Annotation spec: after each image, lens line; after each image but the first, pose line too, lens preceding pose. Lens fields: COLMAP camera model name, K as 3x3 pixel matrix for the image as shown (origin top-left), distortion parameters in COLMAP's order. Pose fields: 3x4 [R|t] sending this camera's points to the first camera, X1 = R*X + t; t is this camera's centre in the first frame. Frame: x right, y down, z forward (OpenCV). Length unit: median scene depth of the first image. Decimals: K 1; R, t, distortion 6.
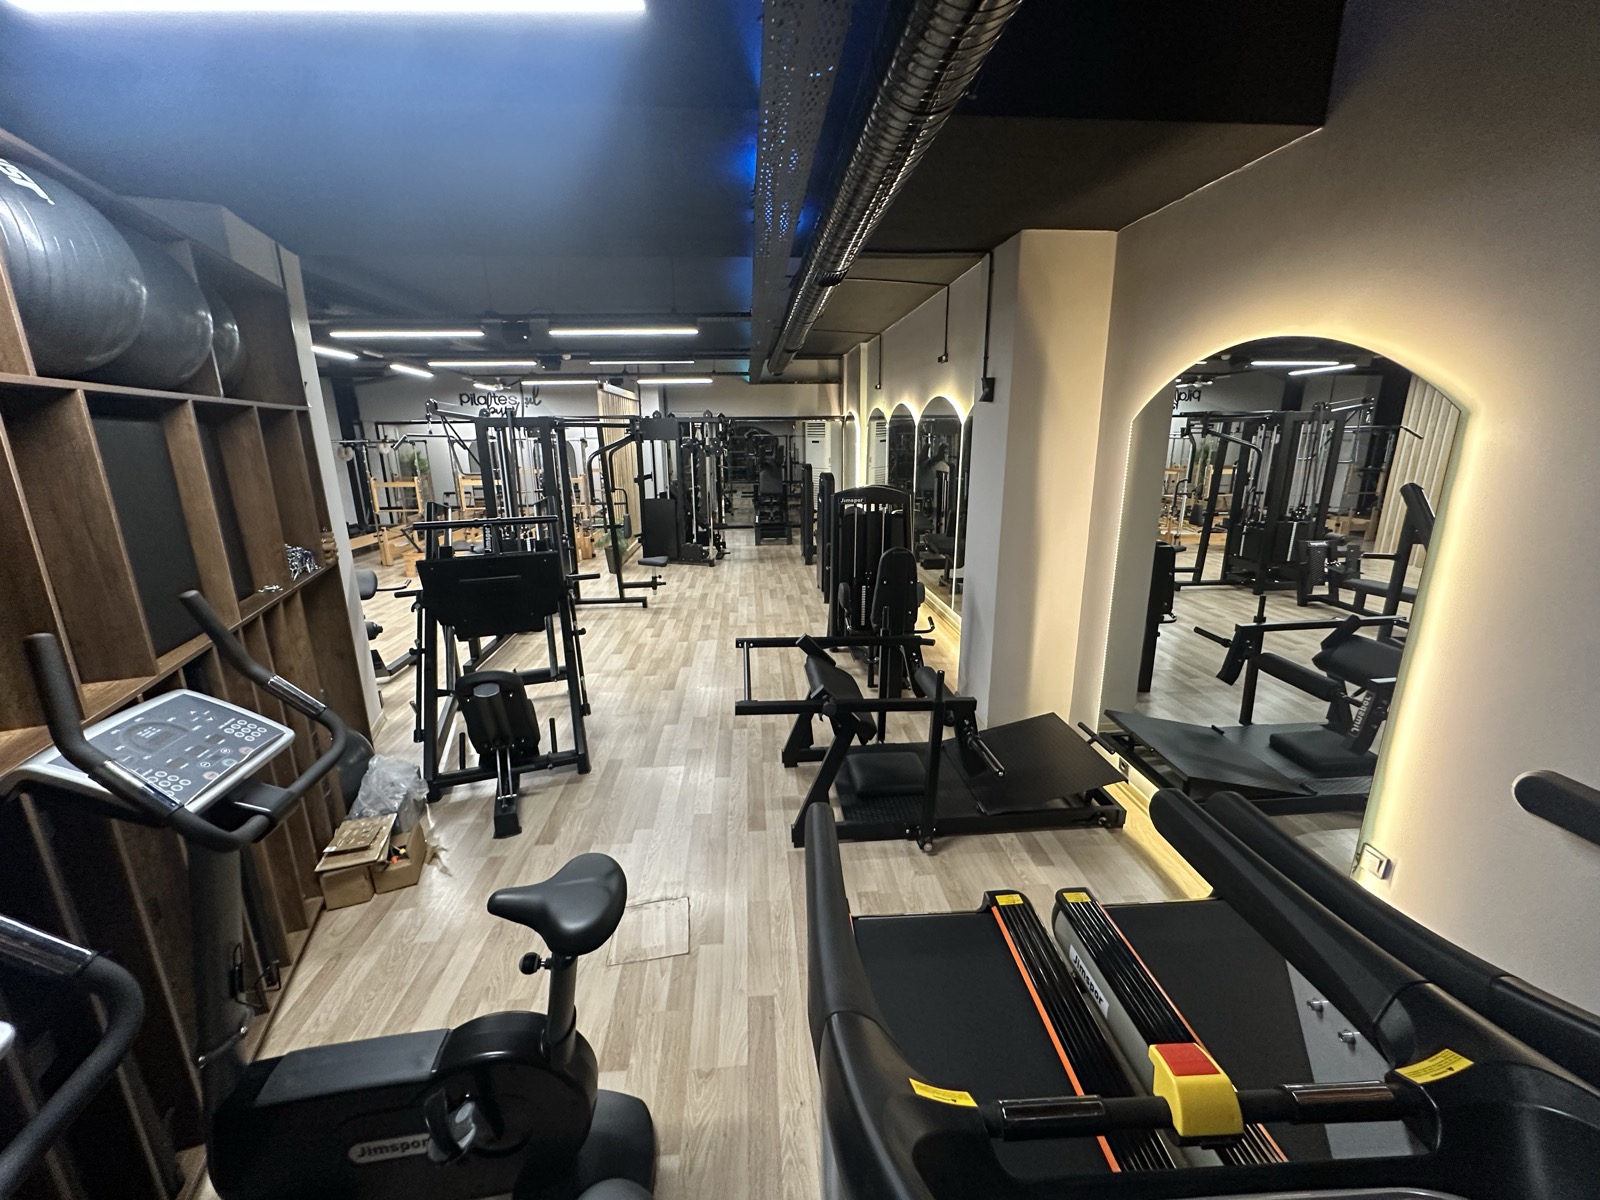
lens RADIAL K [[639.4, 0, 800.0], [0, 639.4, 600.0], [0, 0, 1]] dist [0.000941, -0.000078]
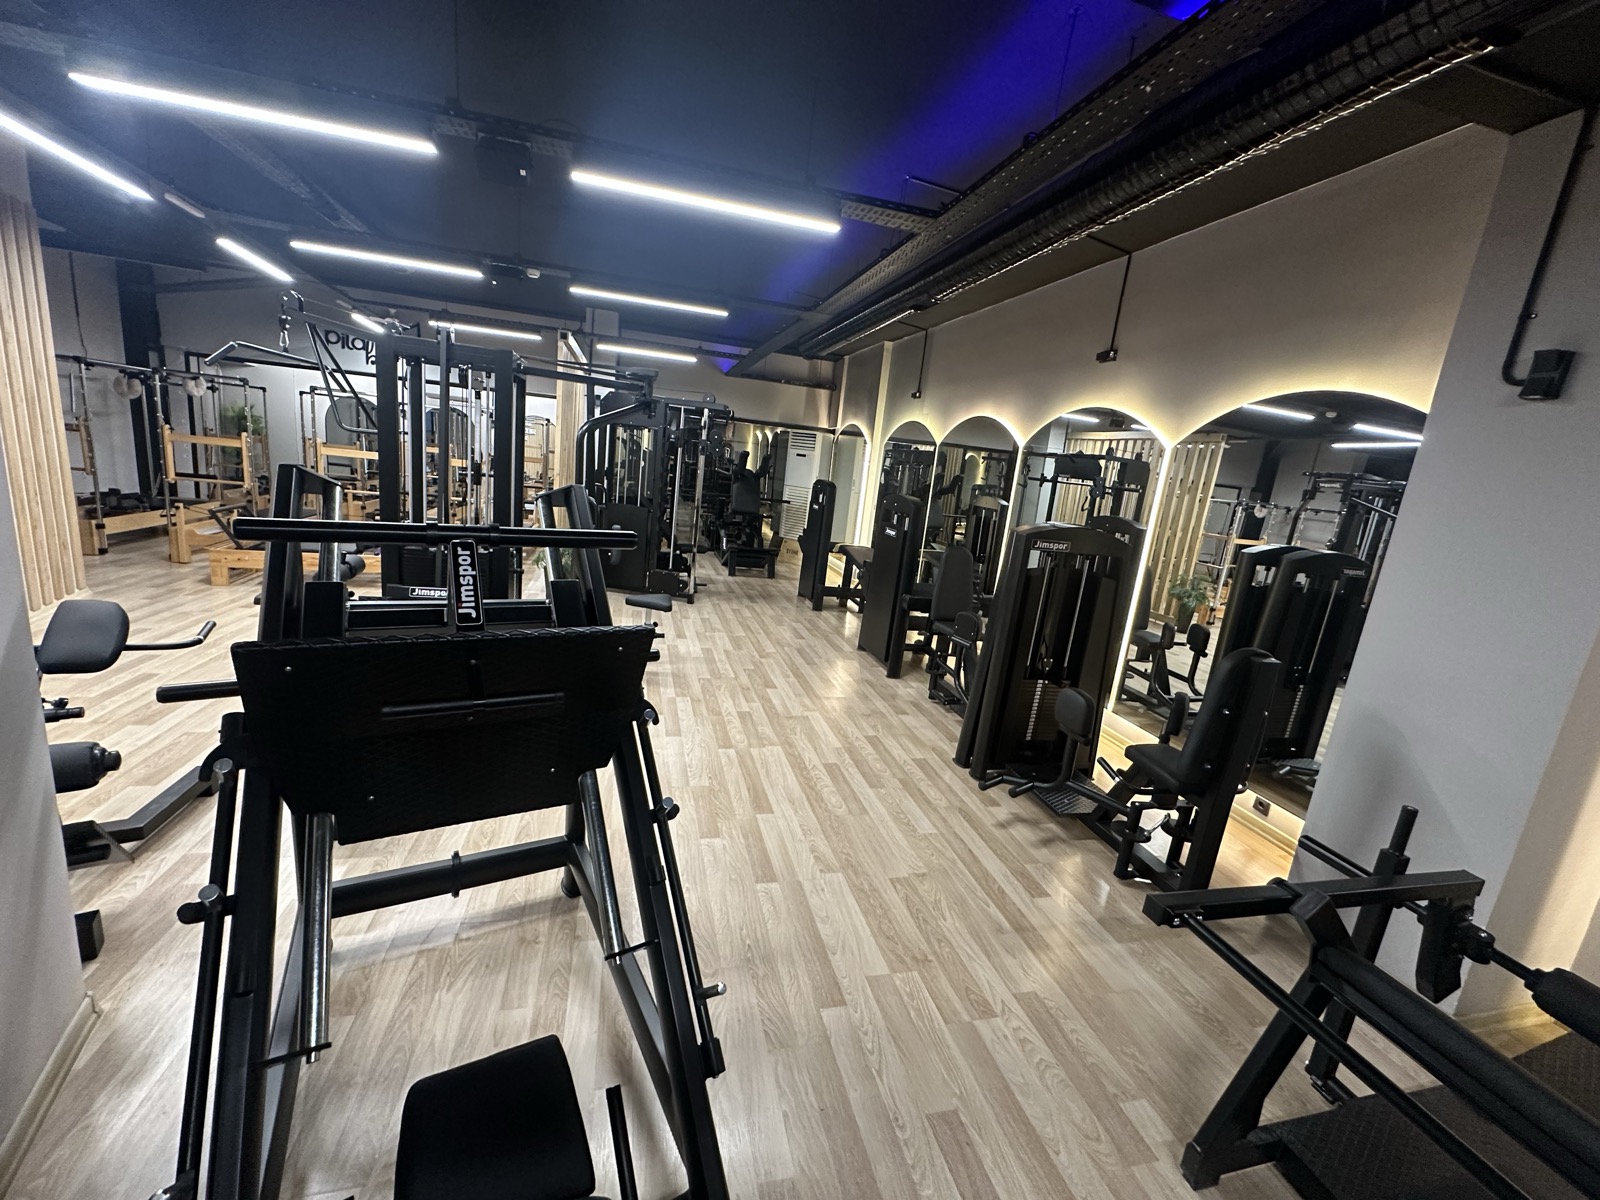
lens RADIAL K [[638.9, 0, 800.0], [0, 638.9, 600.0], [0, 0, 1]] dist [-0.001865, -0.000358]
pose [[0.978750, 0.077873, 0.189698, -0.144546], [-0.071153, 0.996581, -0.041994, -0.032197], [-0.192319, 0.027604, 0.980944, 0.238636]]
